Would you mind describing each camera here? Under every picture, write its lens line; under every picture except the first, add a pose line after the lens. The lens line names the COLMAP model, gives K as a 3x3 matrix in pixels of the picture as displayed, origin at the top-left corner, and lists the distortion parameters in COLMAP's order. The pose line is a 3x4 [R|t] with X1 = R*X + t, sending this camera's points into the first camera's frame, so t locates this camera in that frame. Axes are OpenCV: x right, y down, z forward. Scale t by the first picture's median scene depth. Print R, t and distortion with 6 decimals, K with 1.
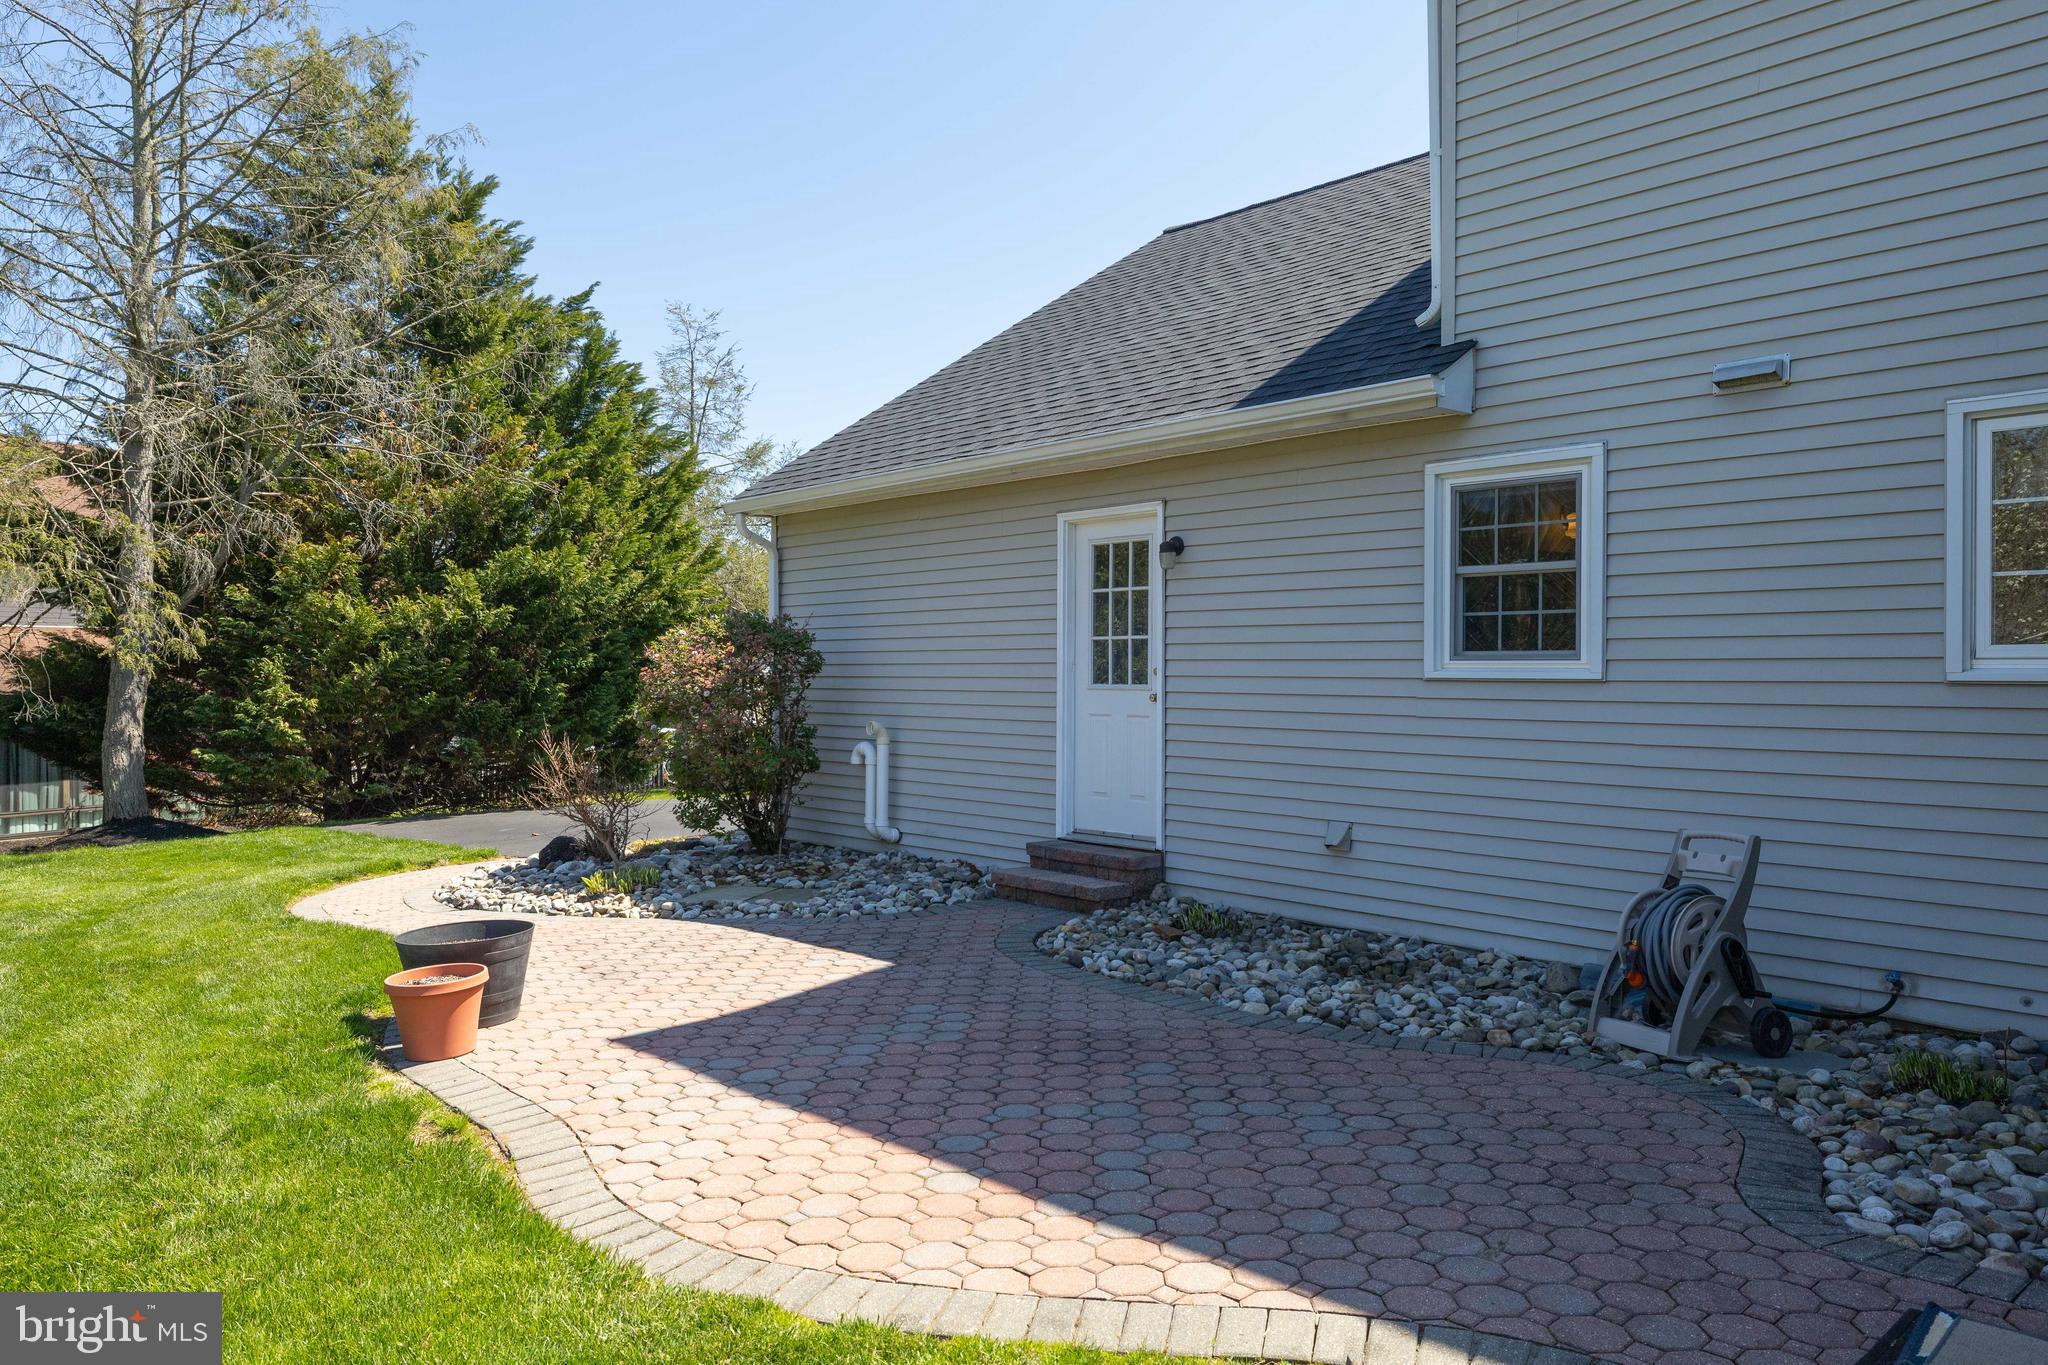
lens RADIAL K [[1378.8, 0, 1020.8], [0, 1378.8, 685.5], [0, 0, 1]] dist [-0.004959, -0.003755]
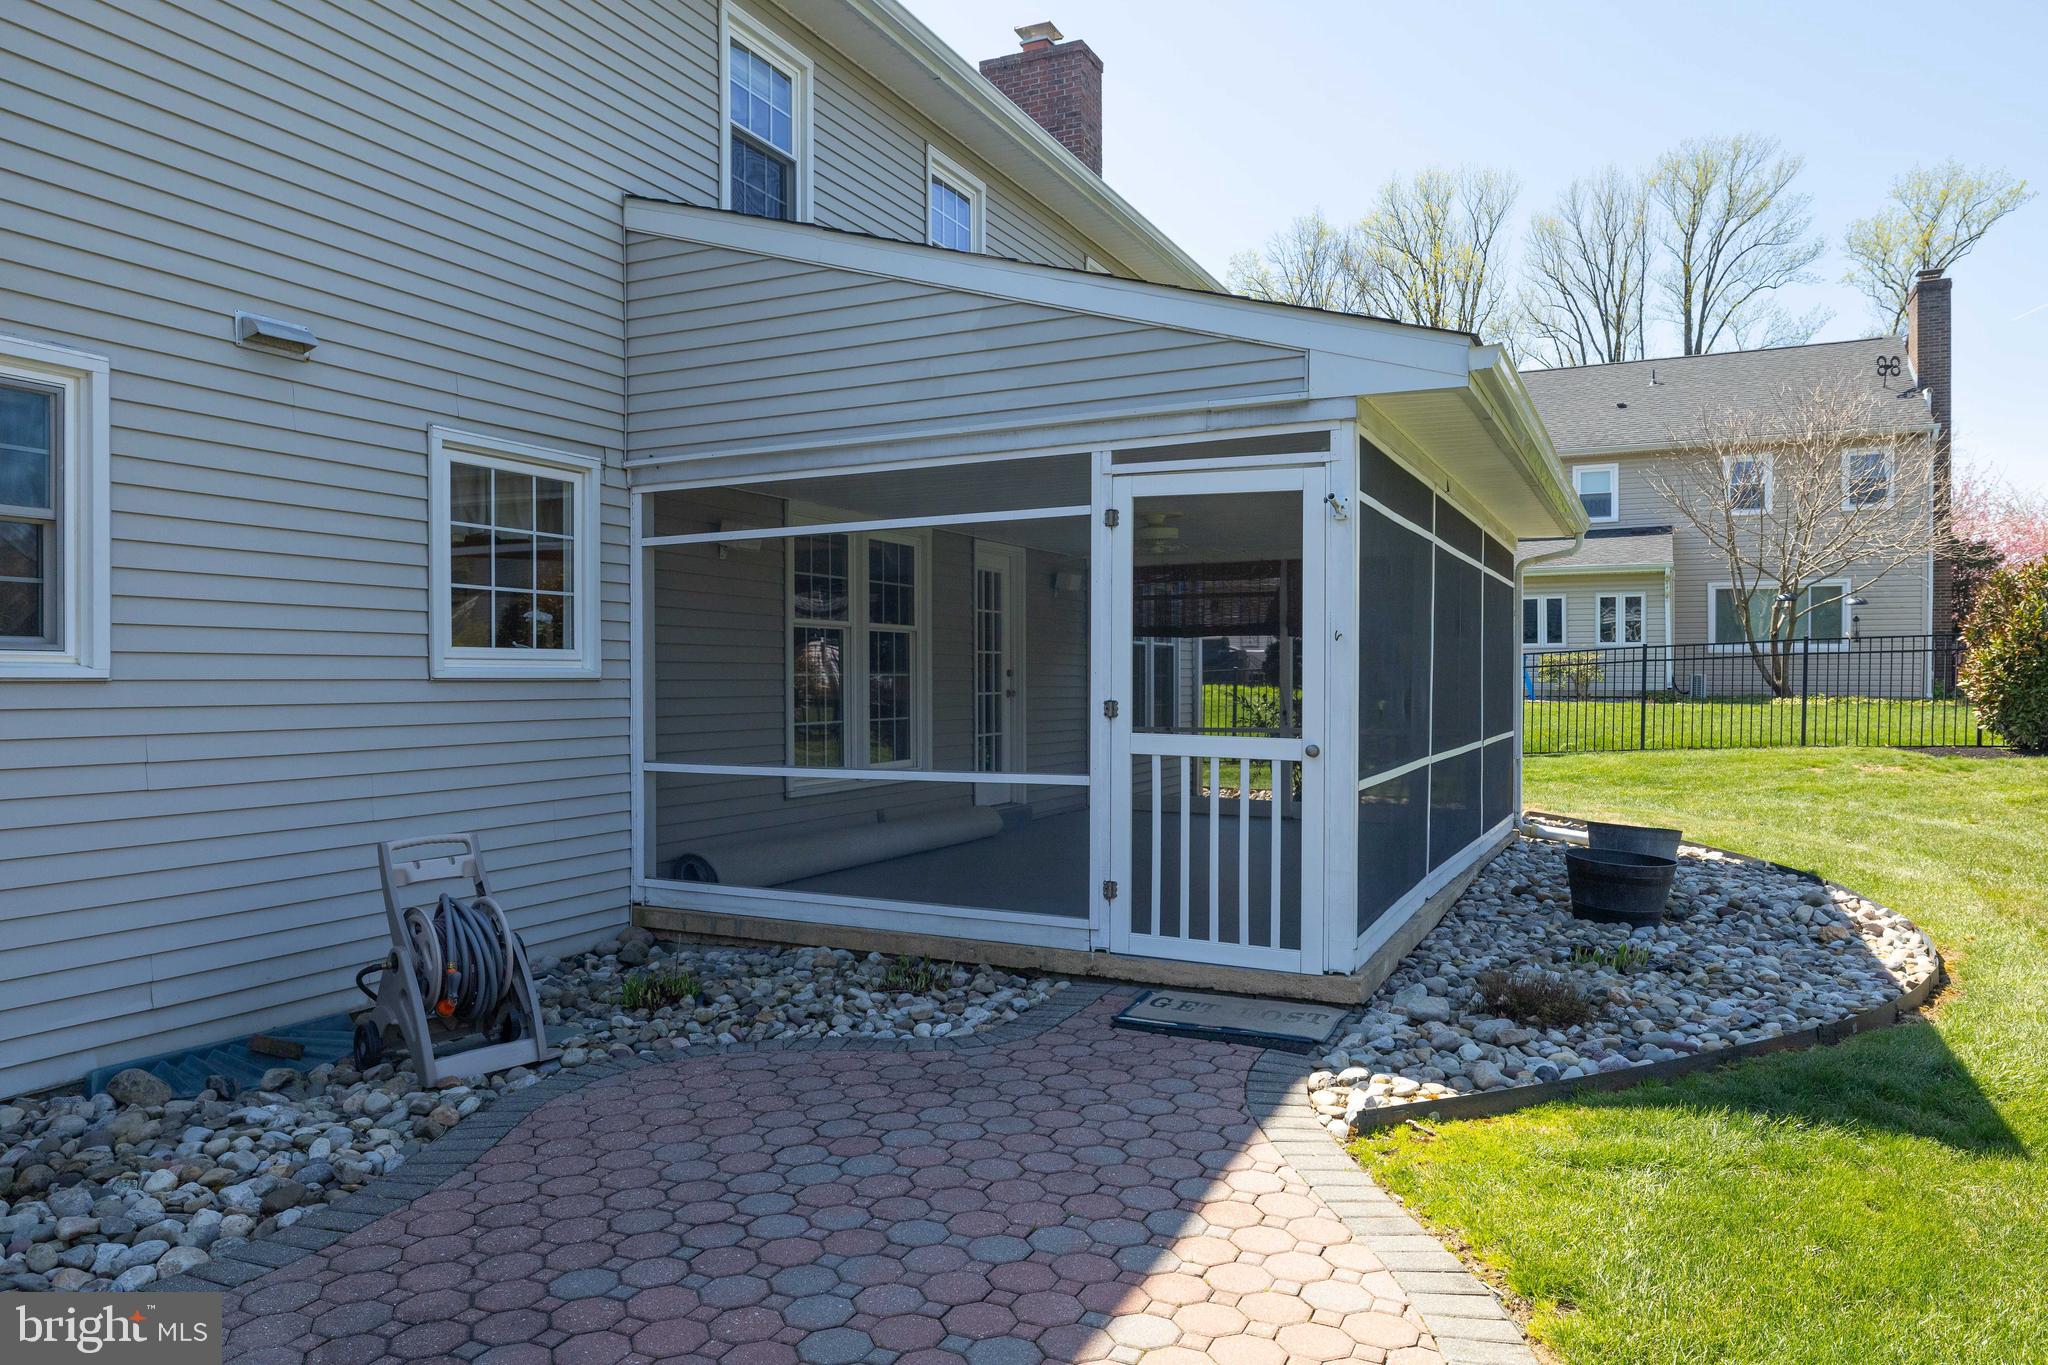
lens RADIAL K [[1378.8, 0, 1020.8], [0, 1378.8, 685.5], [0, 0, 1]] dist [-0.004959, -0.003755]
pose [[-0.378637, -0.002989, 0.925540, -0.166987], [0.011992, 0.999895, 0.008135, -0.000321], [-0.925467, 0.014179, -0.378562, 0.309767]]
